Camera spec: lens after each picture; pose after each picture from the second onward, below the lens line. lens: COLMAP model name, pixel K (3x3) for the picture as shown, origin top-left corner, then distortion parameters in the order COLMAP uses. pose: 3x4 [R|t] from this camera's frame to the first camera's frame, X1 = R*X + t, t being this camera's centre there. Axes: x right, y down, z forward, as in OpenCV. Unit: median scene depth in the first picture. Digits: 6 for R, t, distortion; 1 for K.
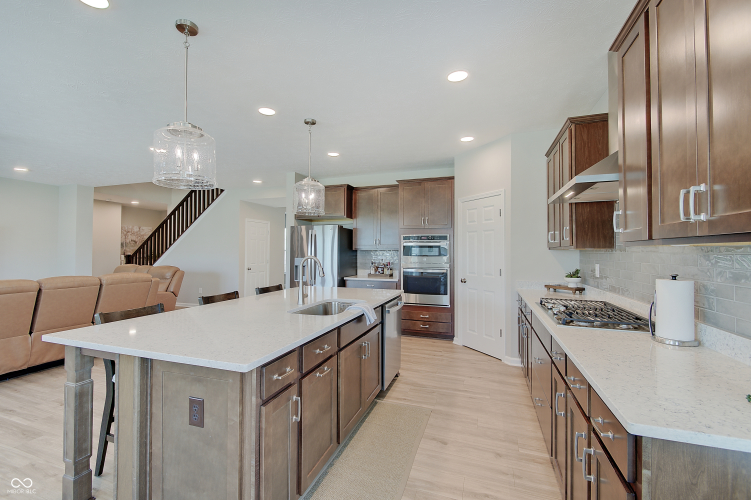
lens RADIAL K [[325.4, 0, 372.6], [0, 325.4, 246.9], [0, 0, 1]] dist [0.000909, -0.000329]
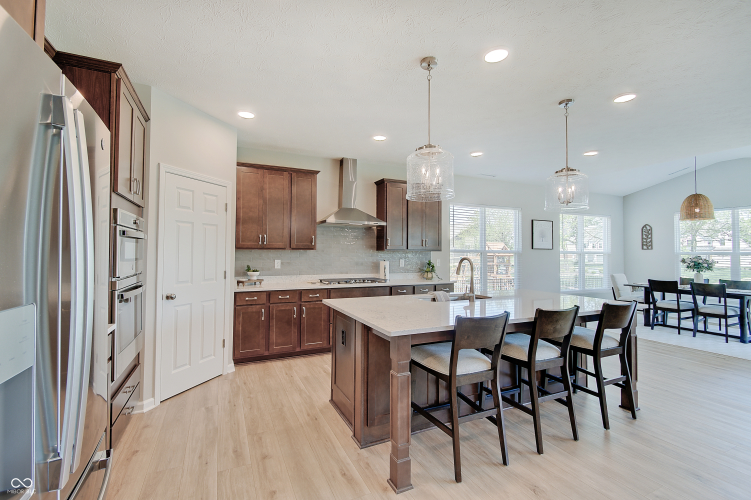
lens RADIAL K [[325.4, 0, 369.1], [0, 325.4, 245.2], [0, 0, 1]] dist [0.000909, -0.000329]
pose [[-0.704749, 0.009225, 0.709396, -0.587664], [-0.019869, 0.999267, -0.032733, 0.025122], [-0.709178, -0.037164, -0.704049, 1.566122]]
